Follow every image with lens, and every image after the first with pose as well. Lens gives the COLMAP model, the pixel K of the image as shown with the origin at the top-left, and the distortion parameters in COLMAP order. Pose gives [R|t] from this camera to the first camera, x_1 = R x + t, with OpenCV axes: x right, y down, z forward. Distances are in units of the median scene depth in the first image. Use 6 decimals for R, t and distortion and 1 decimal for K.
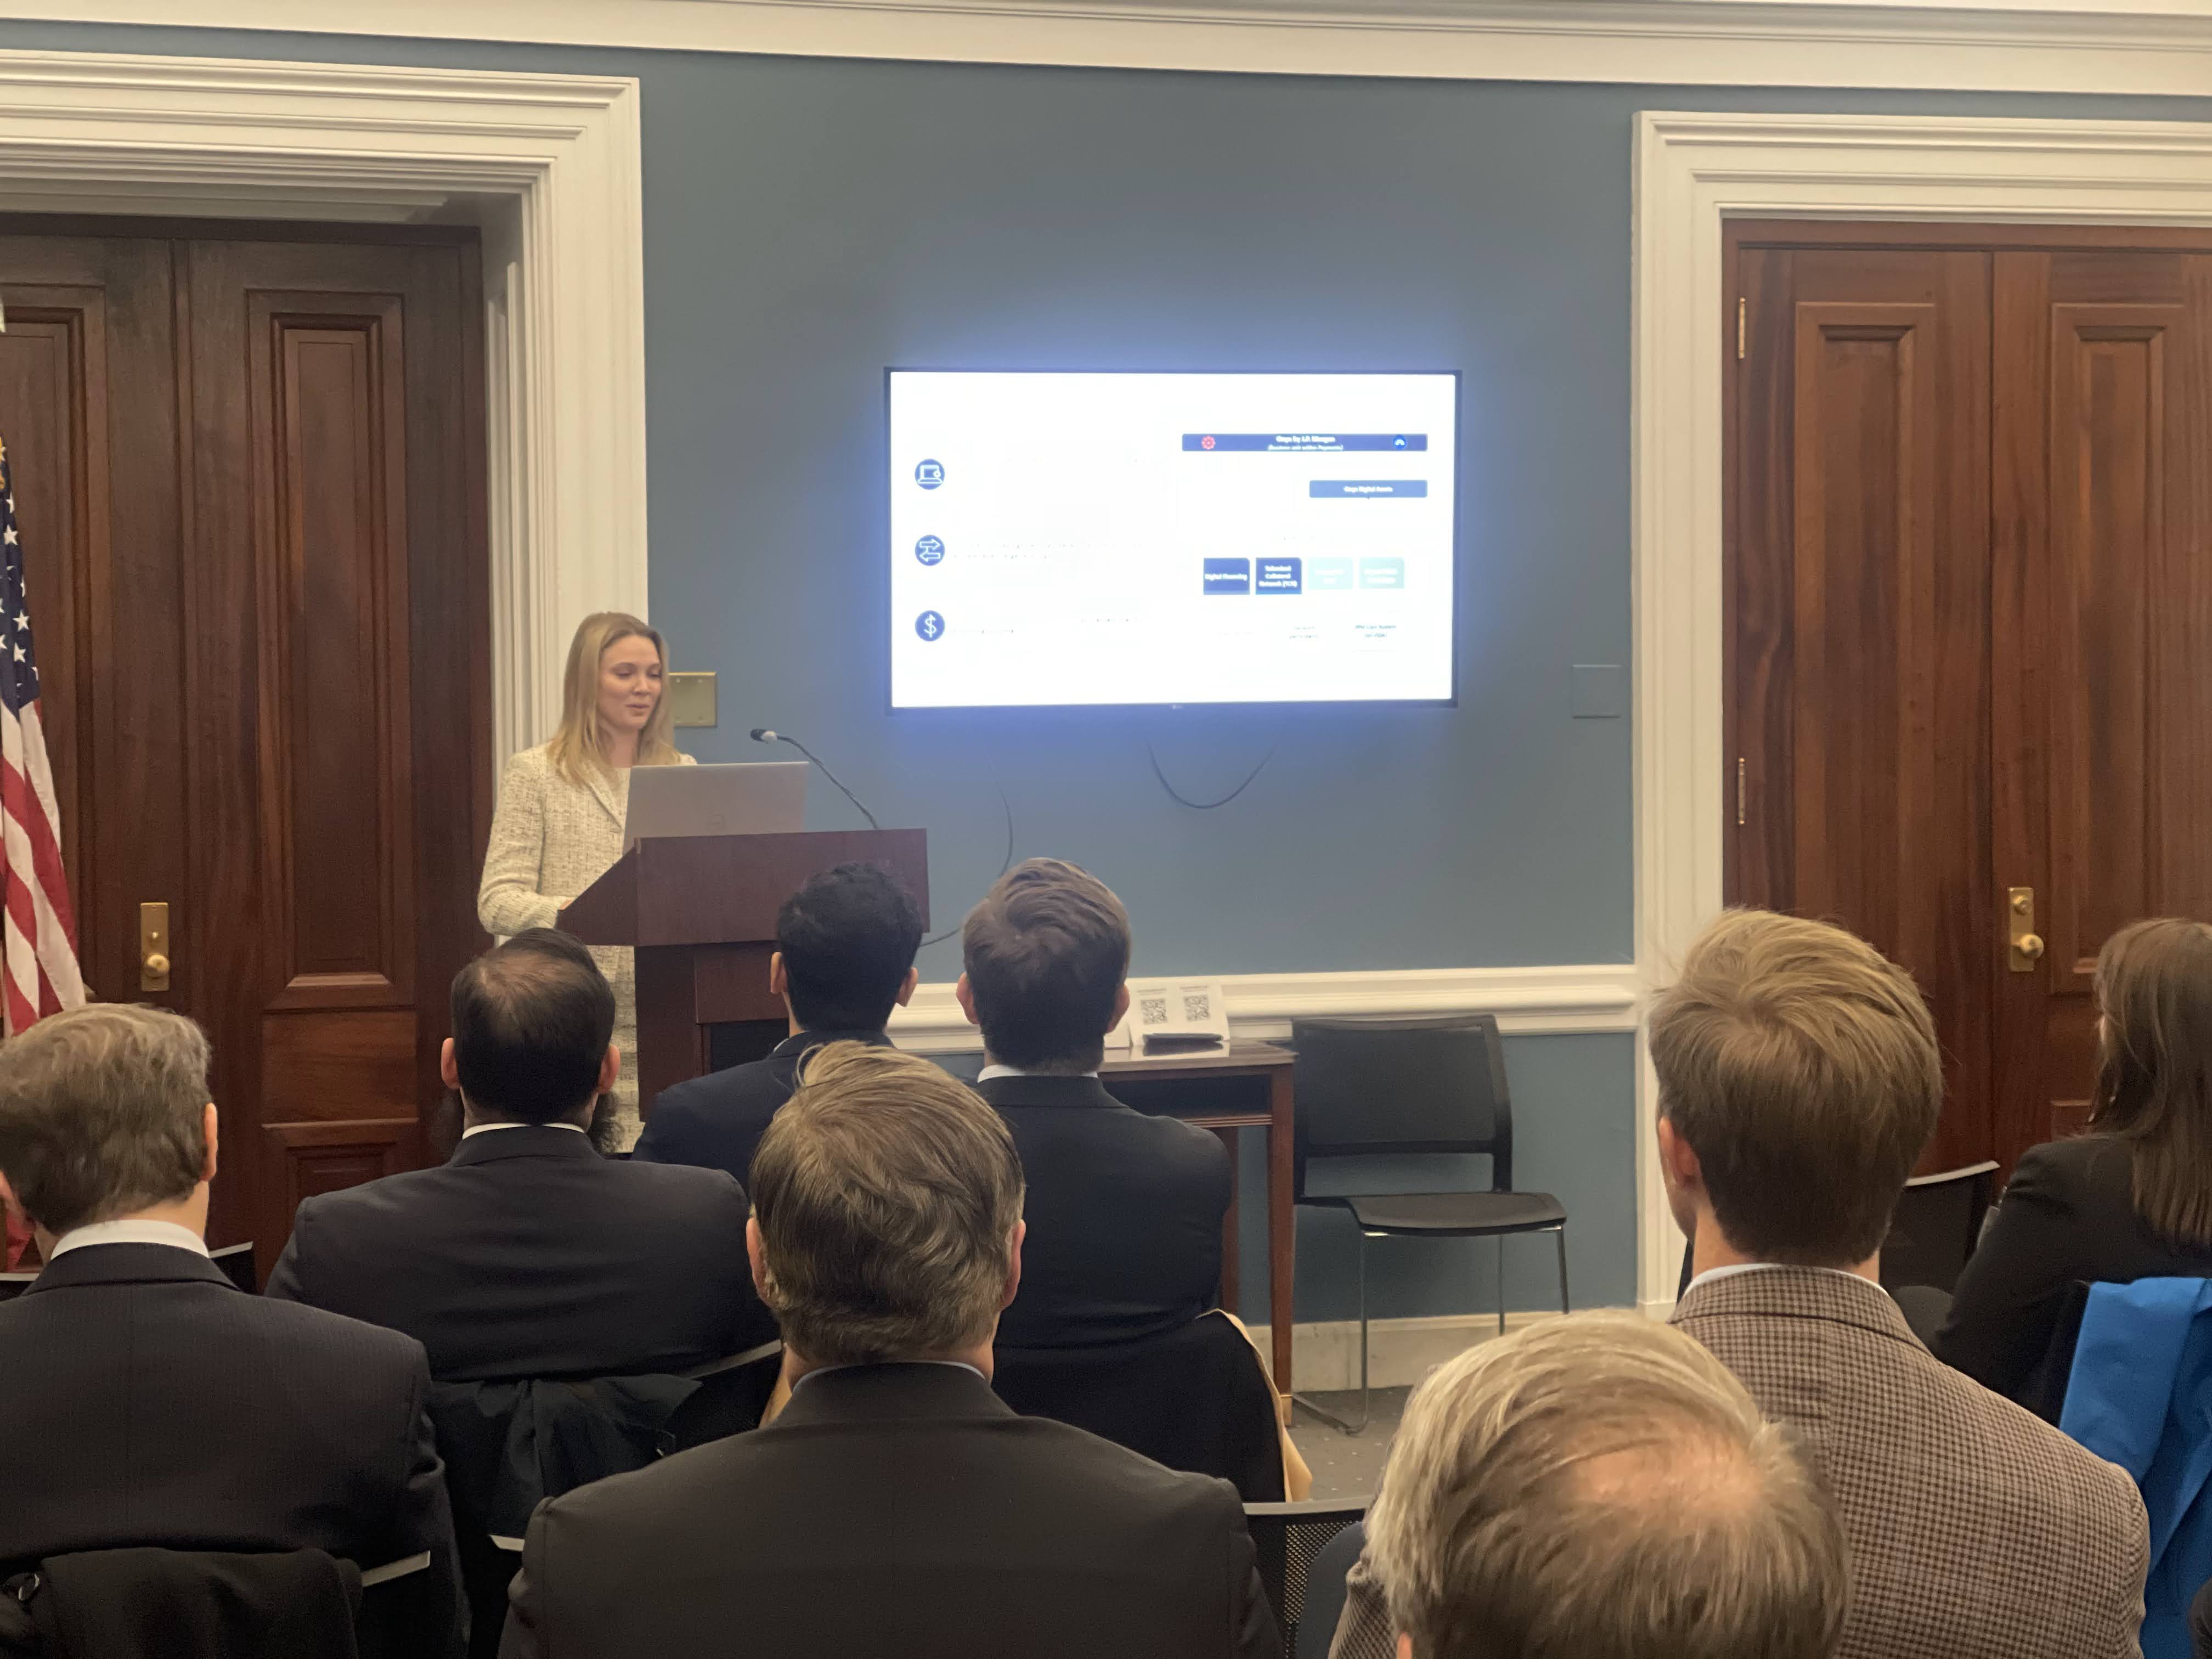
lens RADIAL K [[4072.9, 0, 1117.5], [0, 4072.9, 828.9], [0, 0, 1]] dist [0.221286, 0.000000]
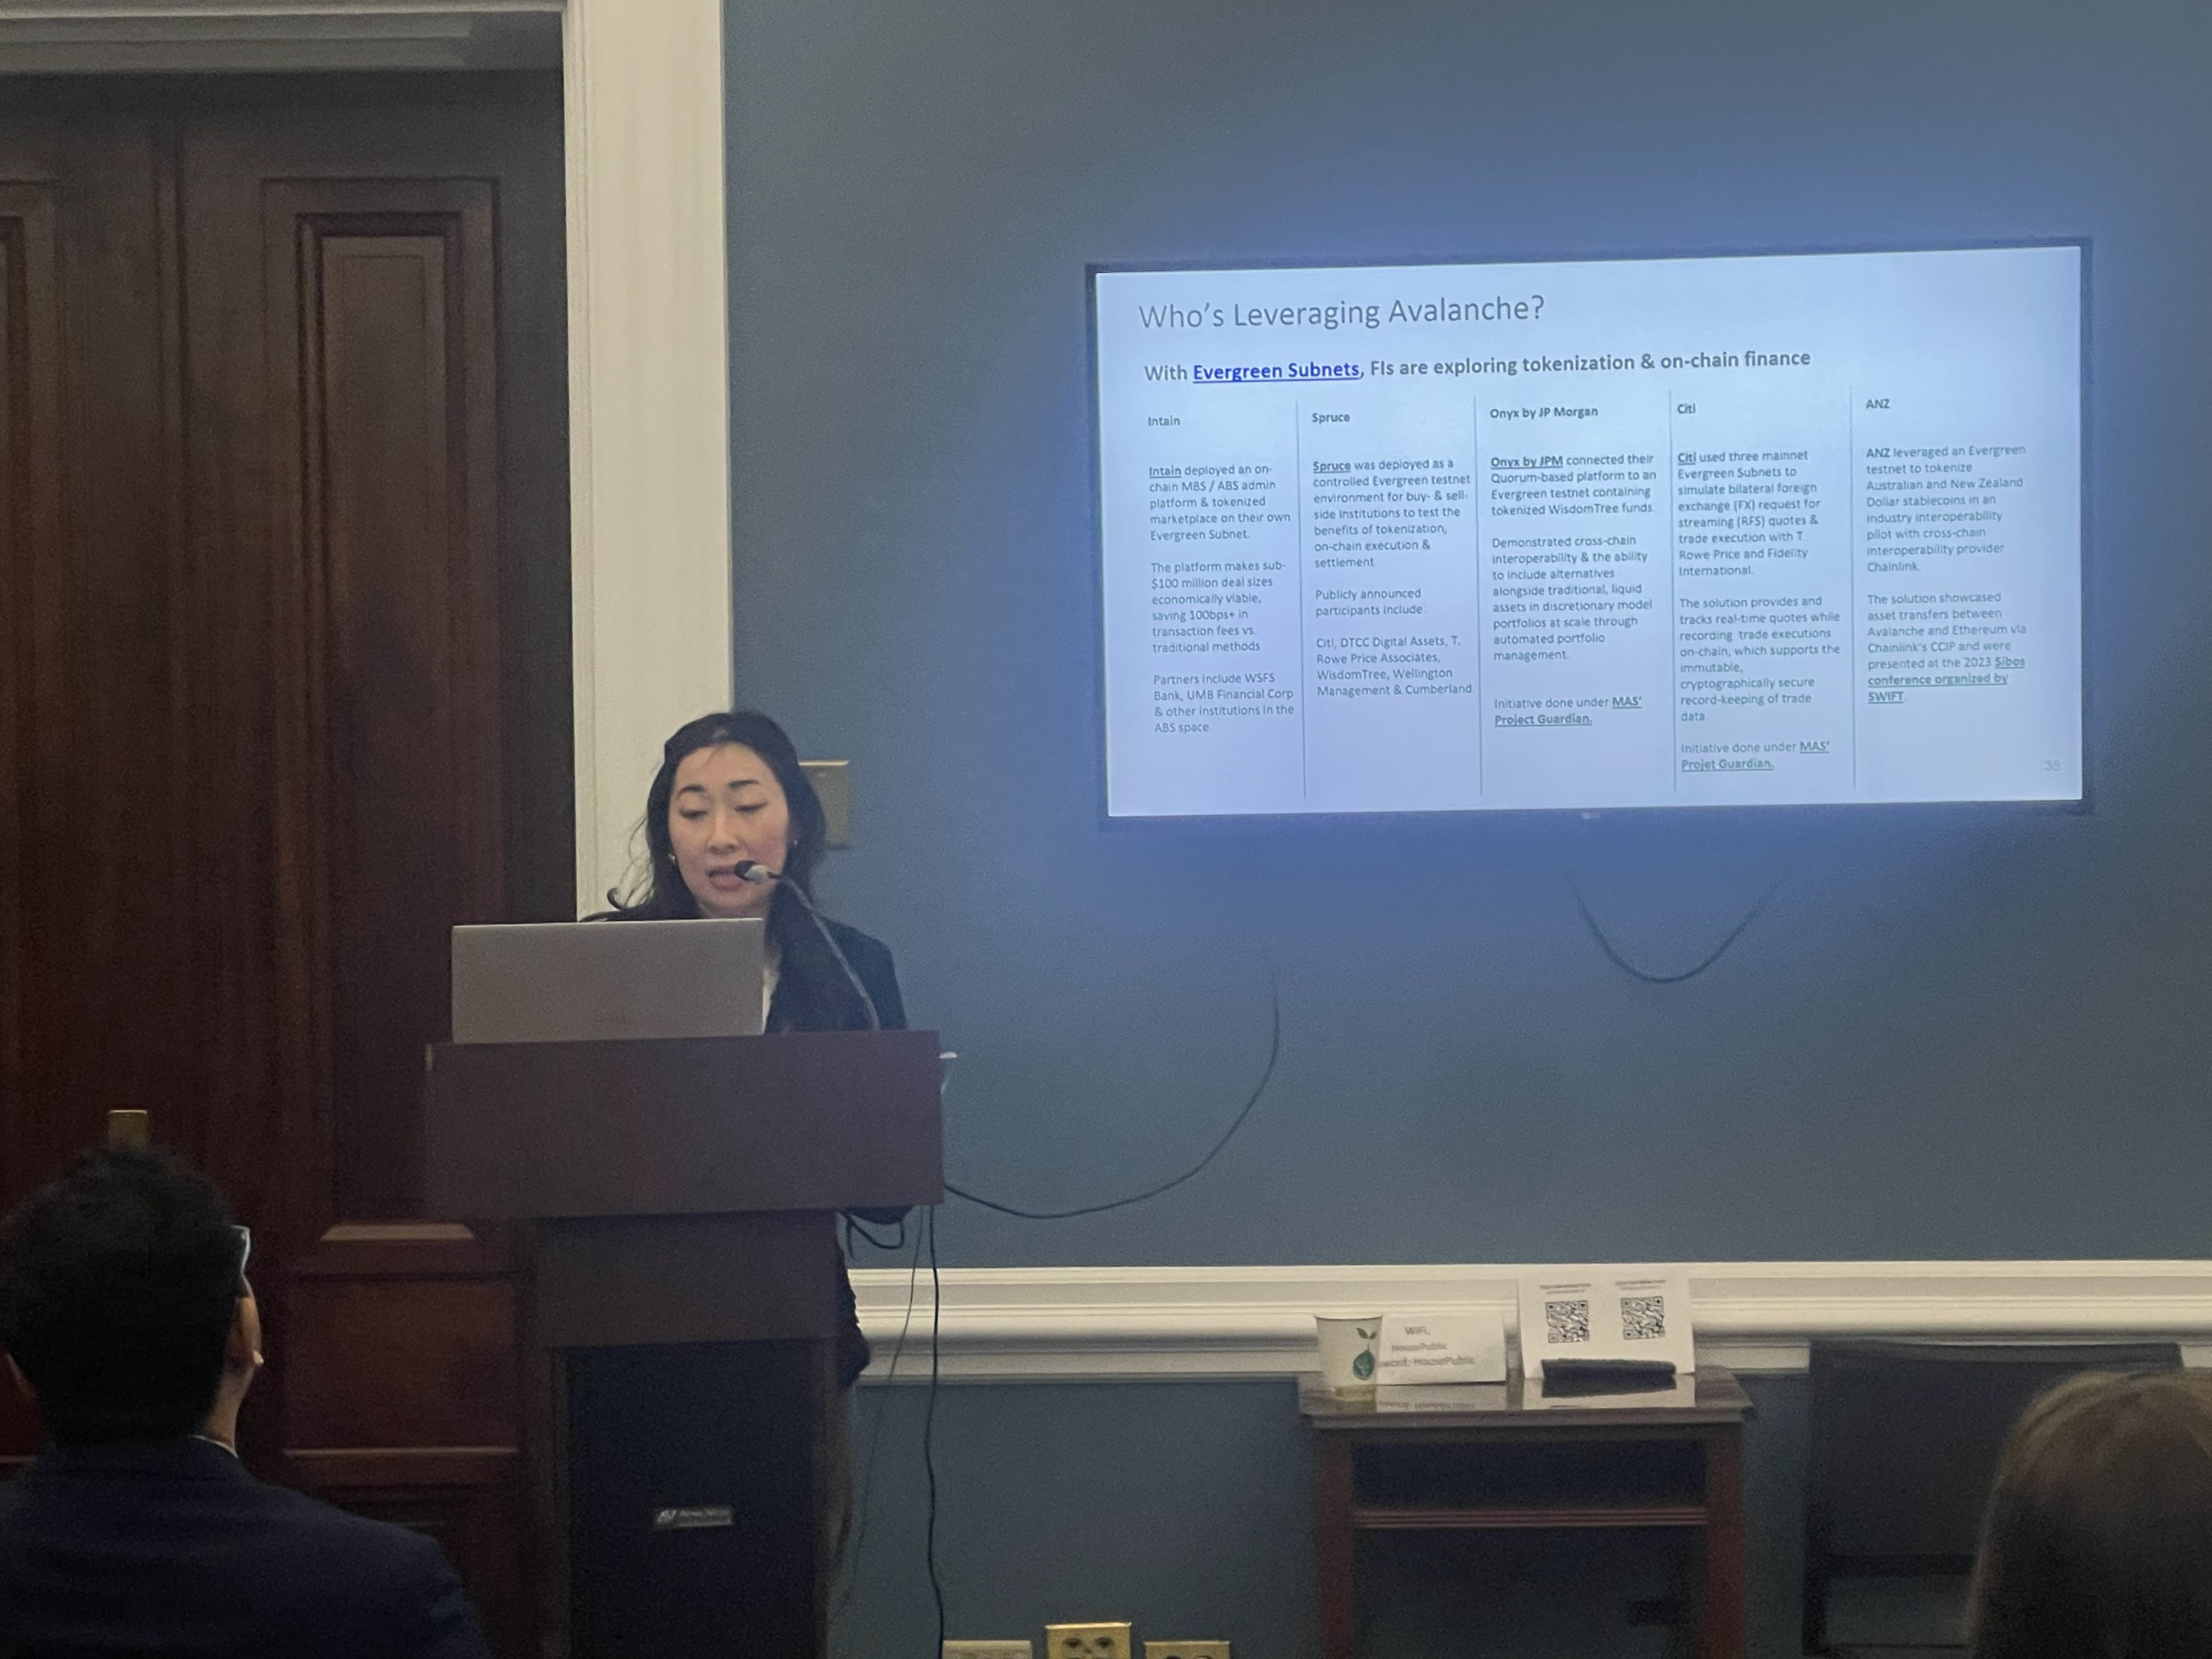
lens RADIAL K [[5608.7, 0, 1083.9], [0, 5608.7, 881.9], [0, 0, 1]] dist [0.182509, 0.000000]
pose [[0.951538, 0.003965, -0.307507, 0.190190], [-0.005812, 0.999970, -0.005092, -0.014917], [0.307477, 0.006632, 0.951532, 0.185807]]
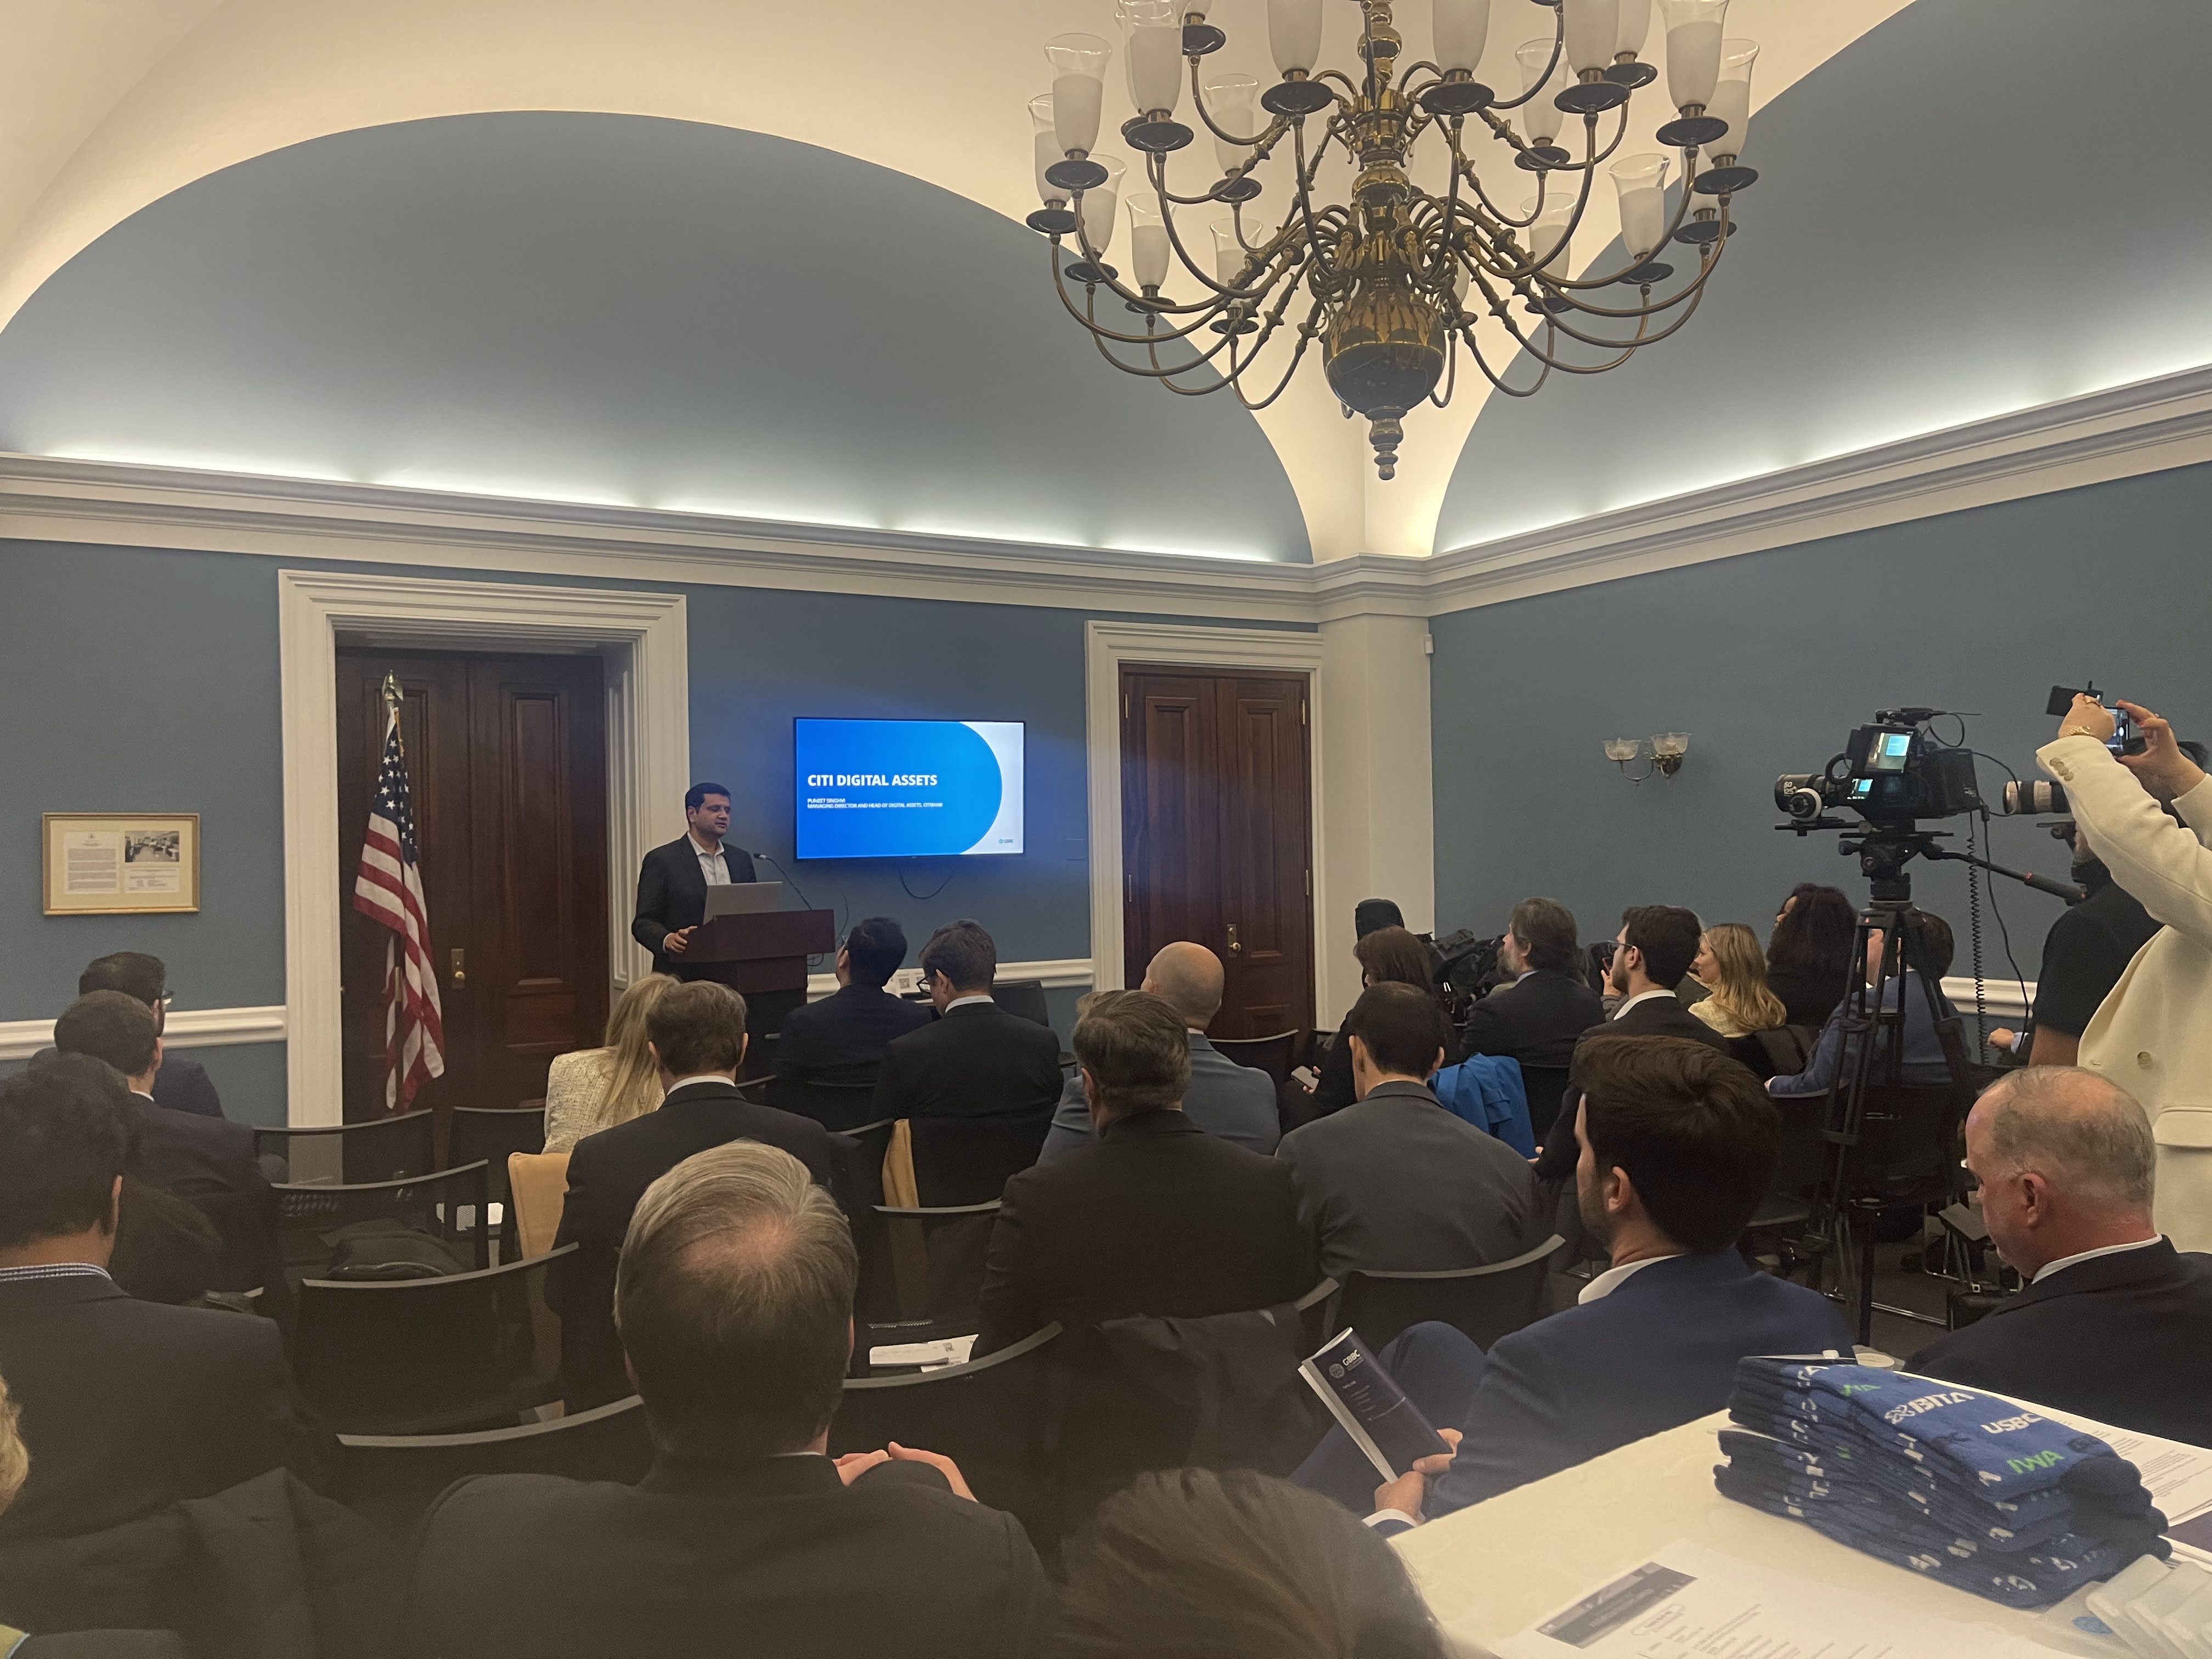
lens RADIAL K [[1662.5, 0, 1132.2], [0, 1662.5, 842.6], [0, 0, 1]] dist [0.060690, -0.062449]
pose [[0.971402, -0.008776, 0.237280, -0.090575], [0.018242, 0.999122, -0.037728, 0.000835], [-0.236740, 0.040977, 0.970708, 0.008940]]
